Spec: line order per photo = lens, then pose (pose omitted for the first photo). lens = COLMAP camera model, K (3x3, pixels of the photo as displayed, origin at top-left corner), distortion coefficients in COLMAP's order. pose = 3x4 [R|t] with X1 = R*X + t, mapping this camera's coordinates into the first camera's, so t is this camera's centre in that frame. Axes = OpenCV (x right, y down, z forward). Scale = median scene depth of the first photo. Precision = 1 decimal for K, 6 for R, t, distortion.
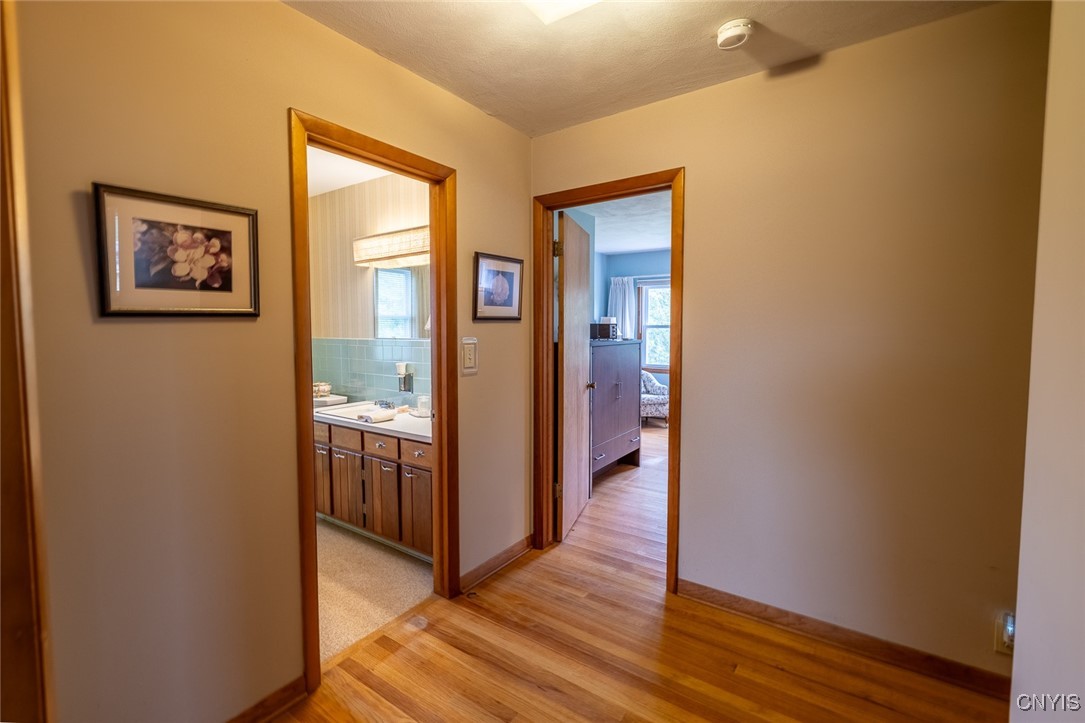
lens RADIAL K [[460.7, 0, 538.3], [0, 460.7, 354.7], [0, 0, 1]] dist [0.001322, 0.000343]
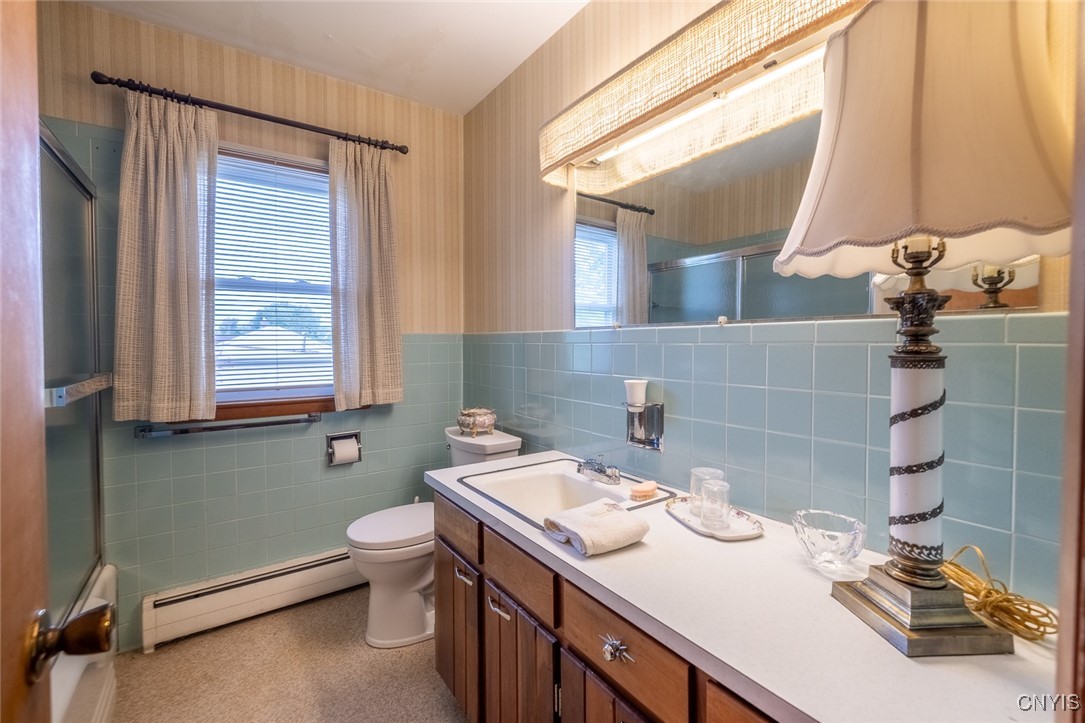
lens RADIAL K [[460.7, 0, 538.3], [0, 460.7, 354.7], [0, 0, 1]] dist [0.001322, 0.000343]
pose [[0.936052, 0.010641, -0.351701, -0.226443], [-0.021541, 0.999401, -0.027094, 0.007815], [0.351202, 0.032937, 0.935720, 0.545782]]
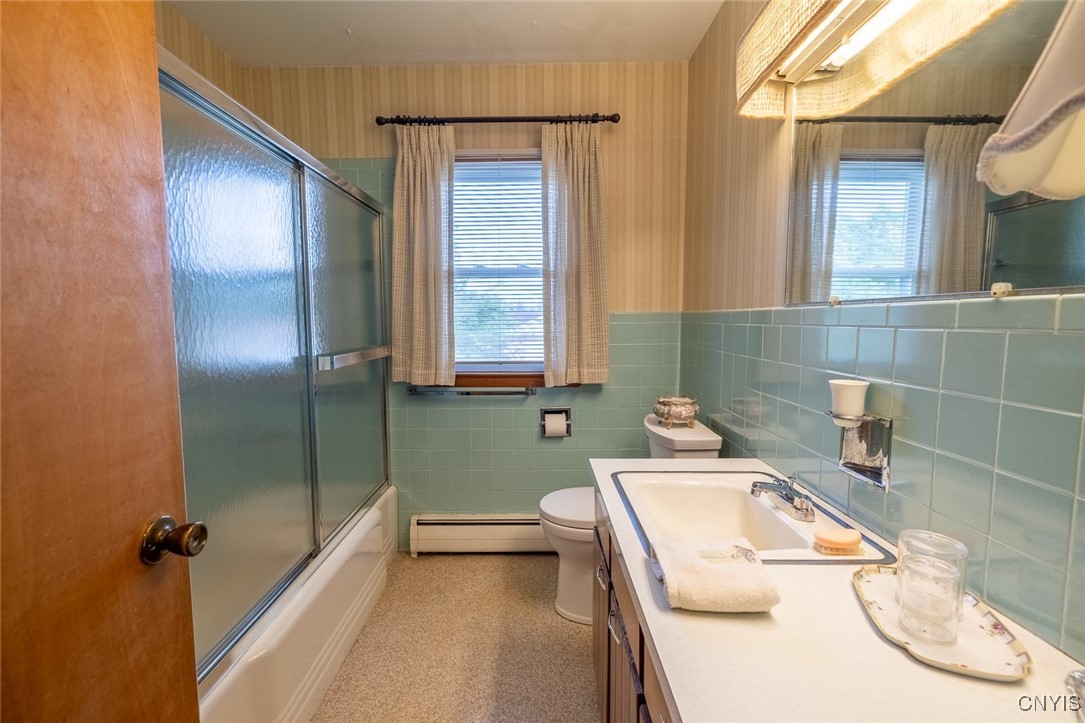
lens RADIAL K [[464.6, 0, 531.1], [0, 464.6, 357.5], [0, 0, 1]] dist [-0.002244, 0.003923]
pose [[0.563894, 0.067895, -0.823052, -0.162730], [-0.046246, 0.997647, 0.050613, -0.002515], [0.824552, 0.009522, 0.565707, 0.643121]]
